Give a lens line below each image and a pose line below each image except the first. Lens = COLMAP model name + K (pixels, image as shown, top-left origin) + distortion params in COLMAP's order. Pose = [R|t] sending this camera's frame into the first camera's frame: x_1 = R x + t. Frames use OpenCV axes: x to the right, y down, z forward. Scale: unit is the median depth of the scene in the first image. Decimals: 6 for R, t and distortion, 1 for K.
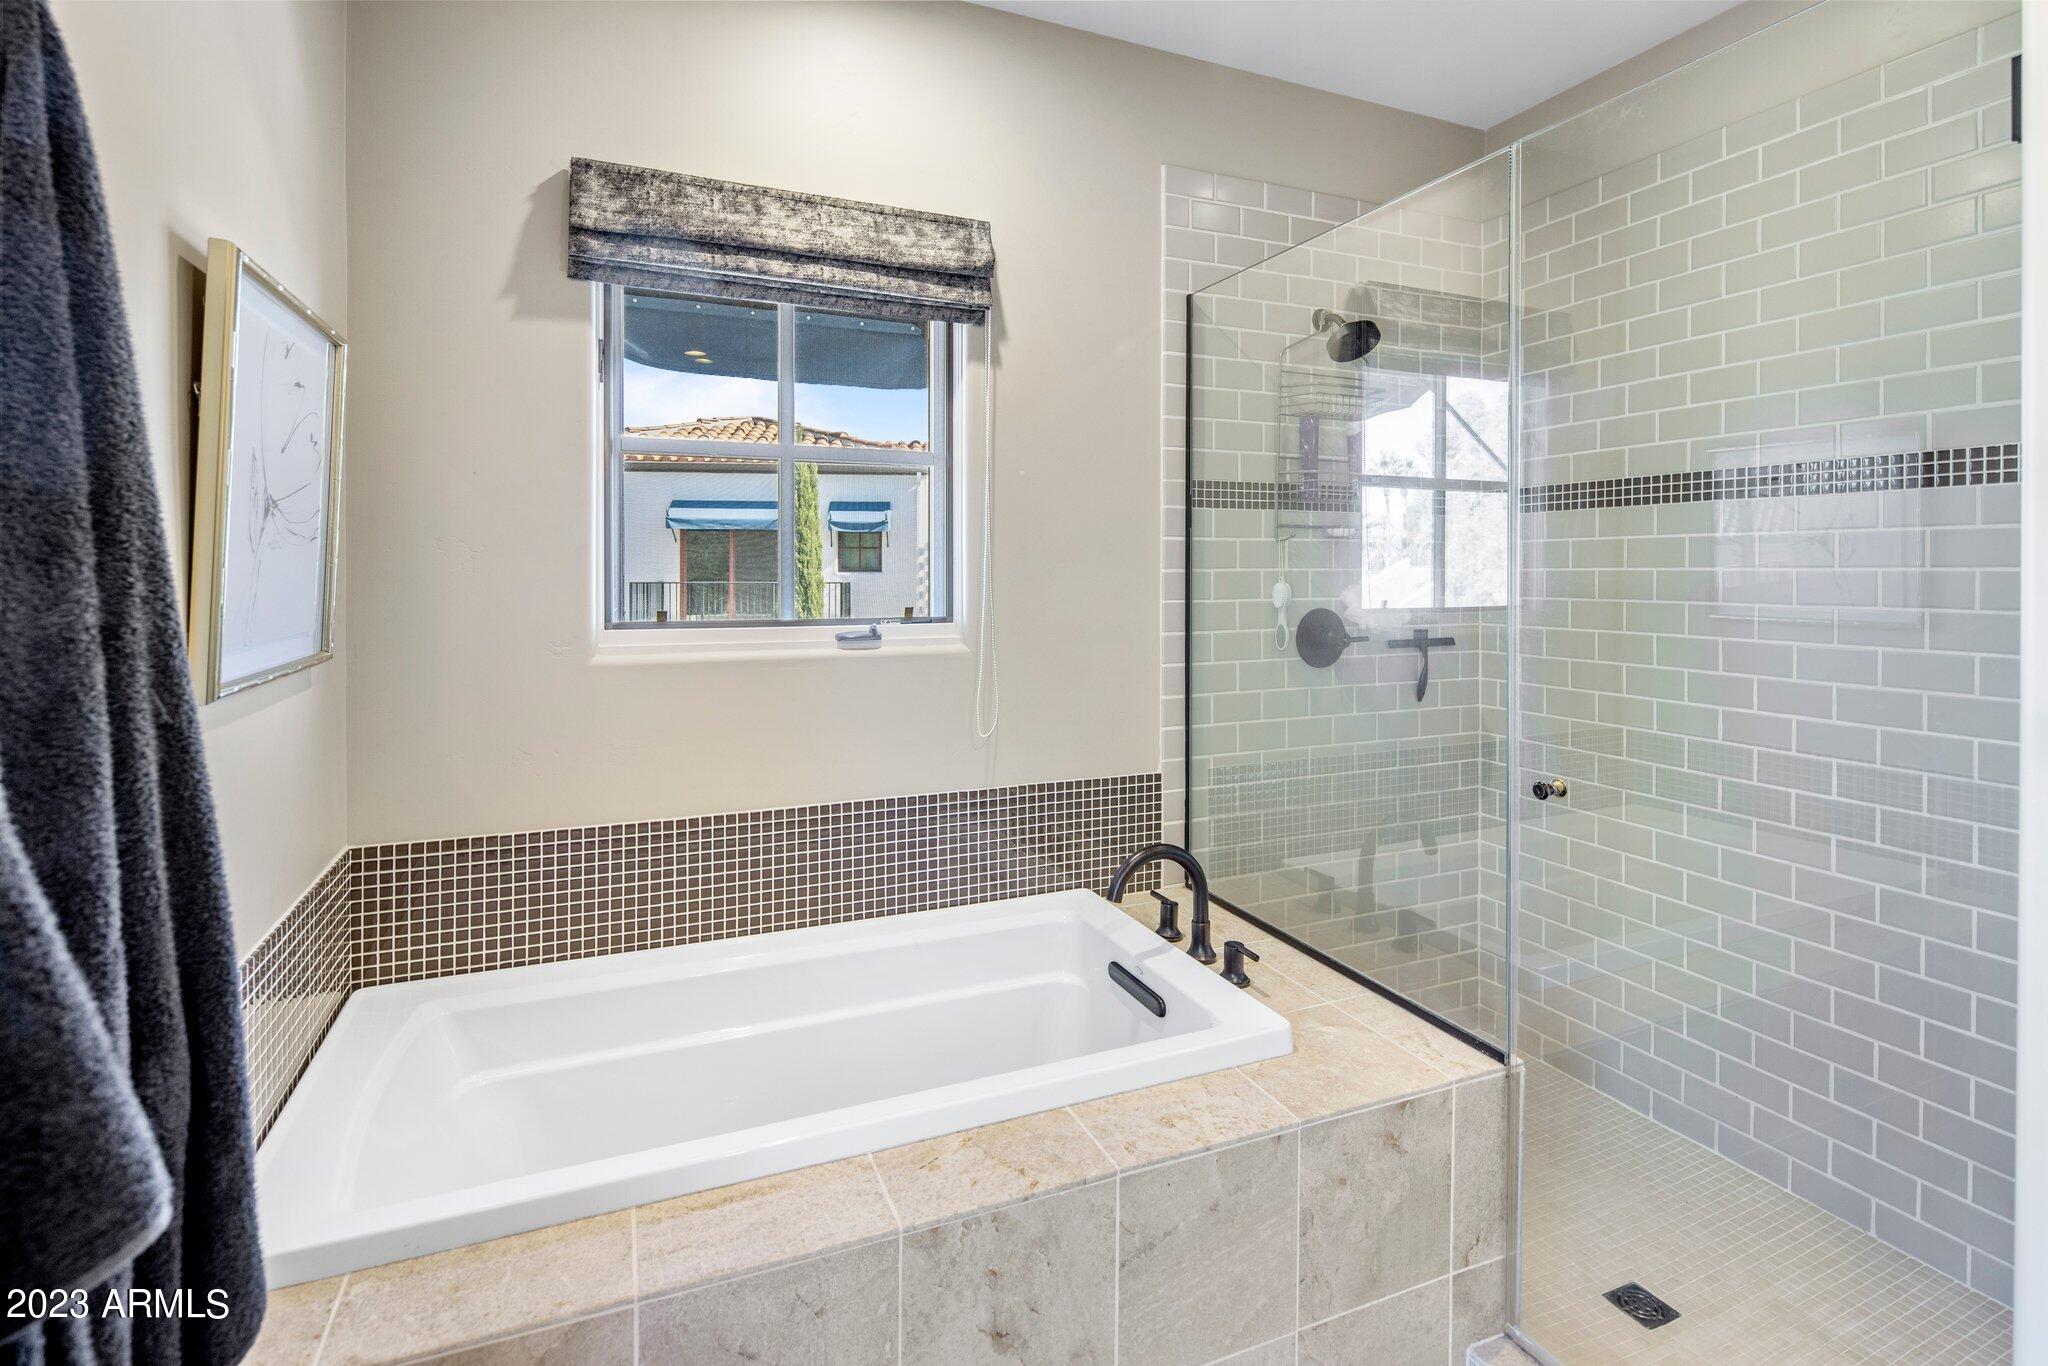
lens RADIAL K [[990.2, 0, 1041.8], [0, 990.2, 564.1], [0, 0, 1]] dist [-0.008013, -0.000813]
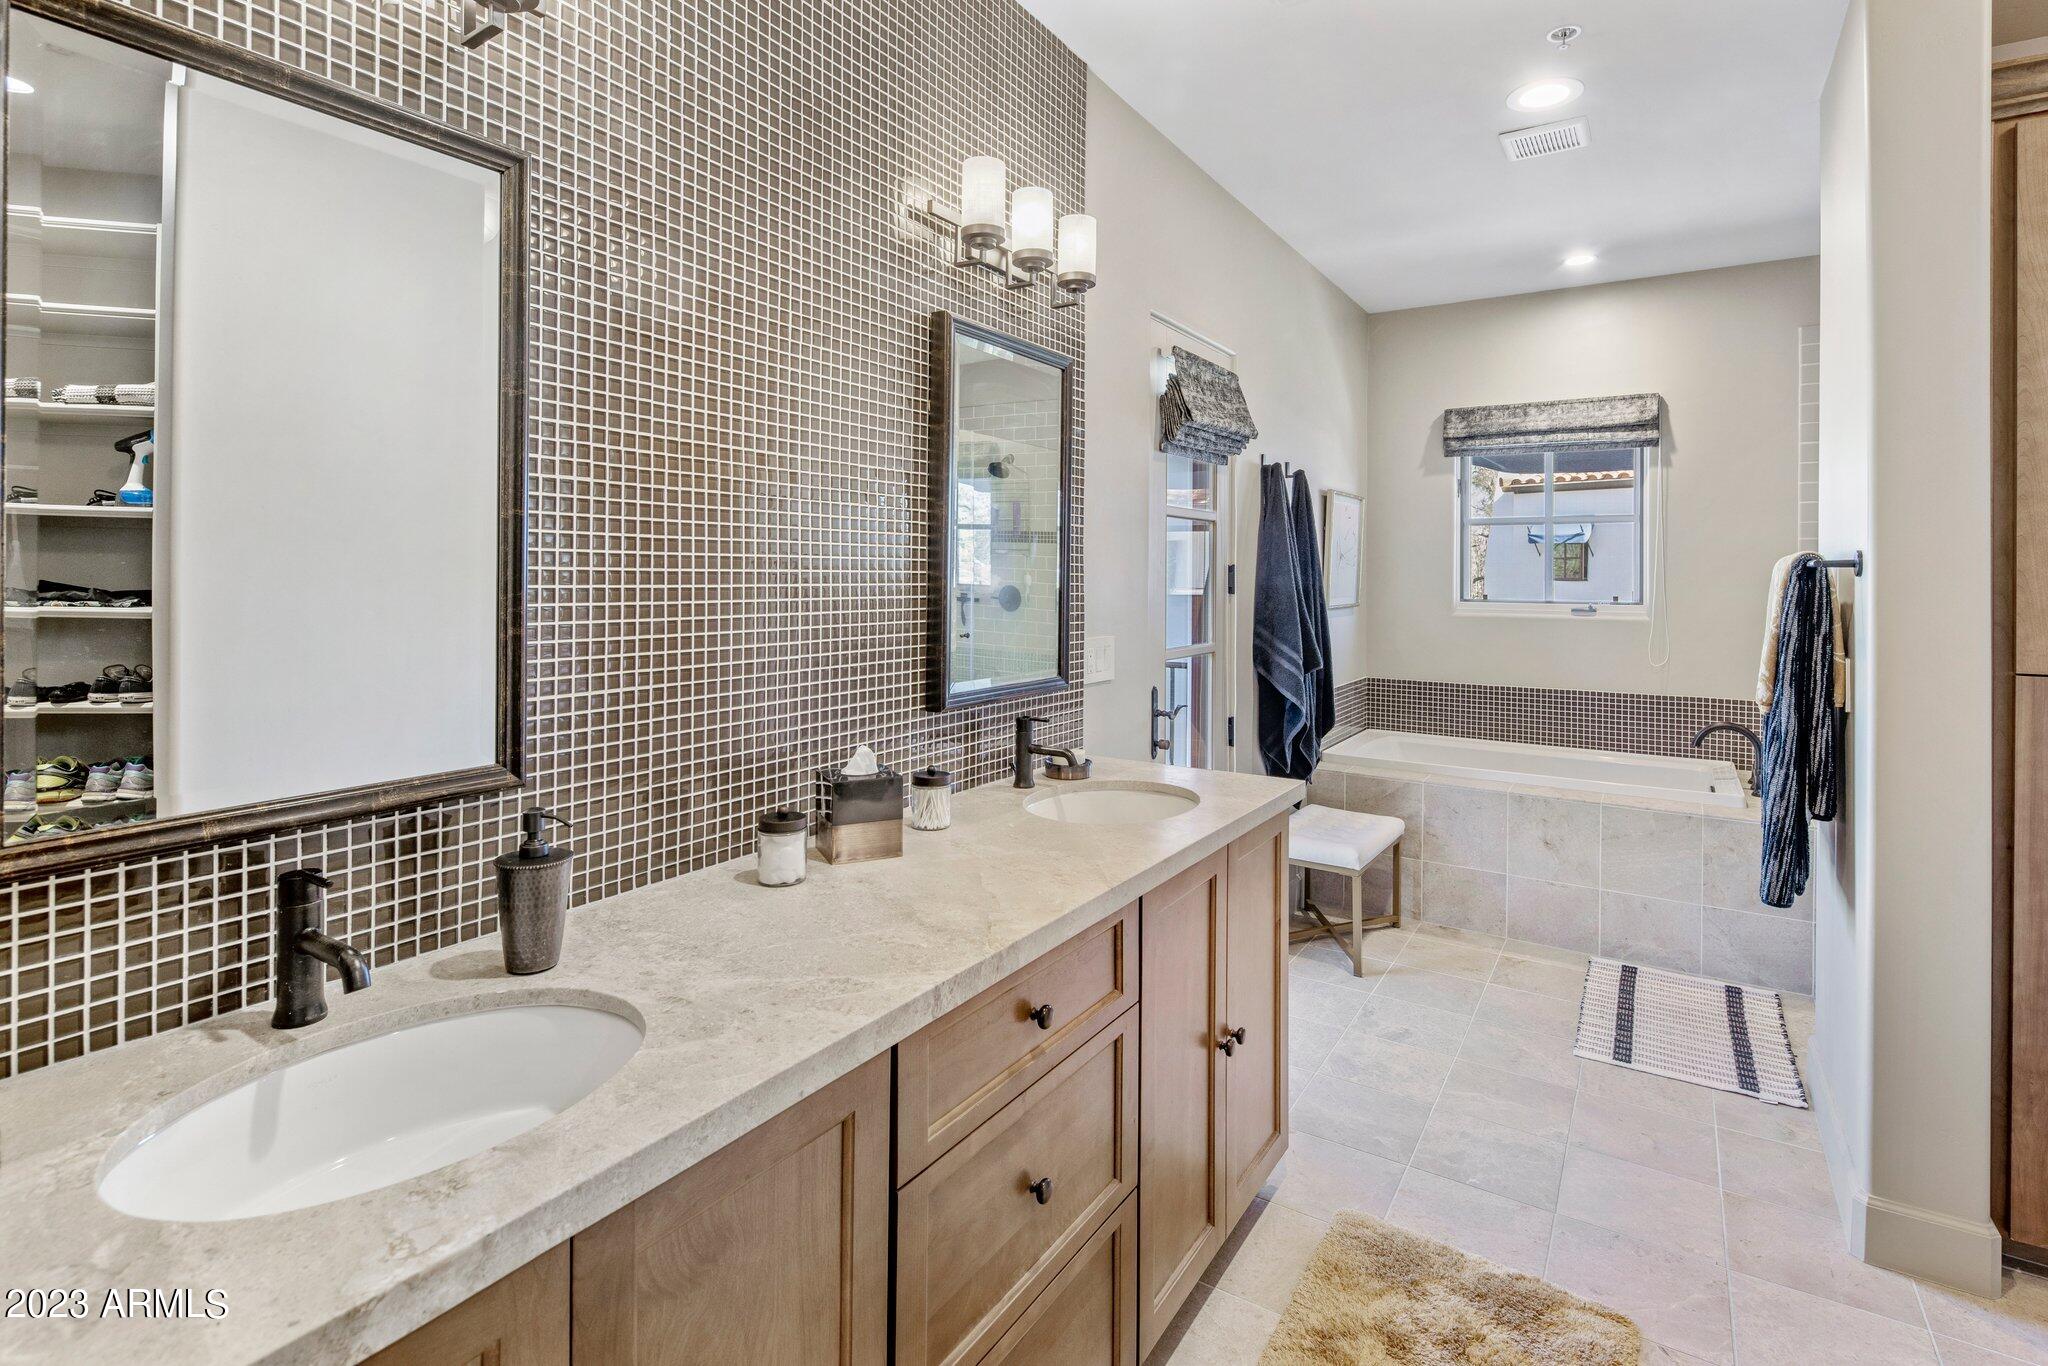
lens RADIAL K [[990.2, 0, 1032.5], [0, 990.2, 583.8], [0, 0, 1]] dist [-0.008013, -0.000813]
pose [[0.551649, 0.007221, -0.834045, 0.955083], [-0.005095, 0.999973, 0.005287, 0.016406], [0.834061, 0.001333, 0.551671, -1.147220]]
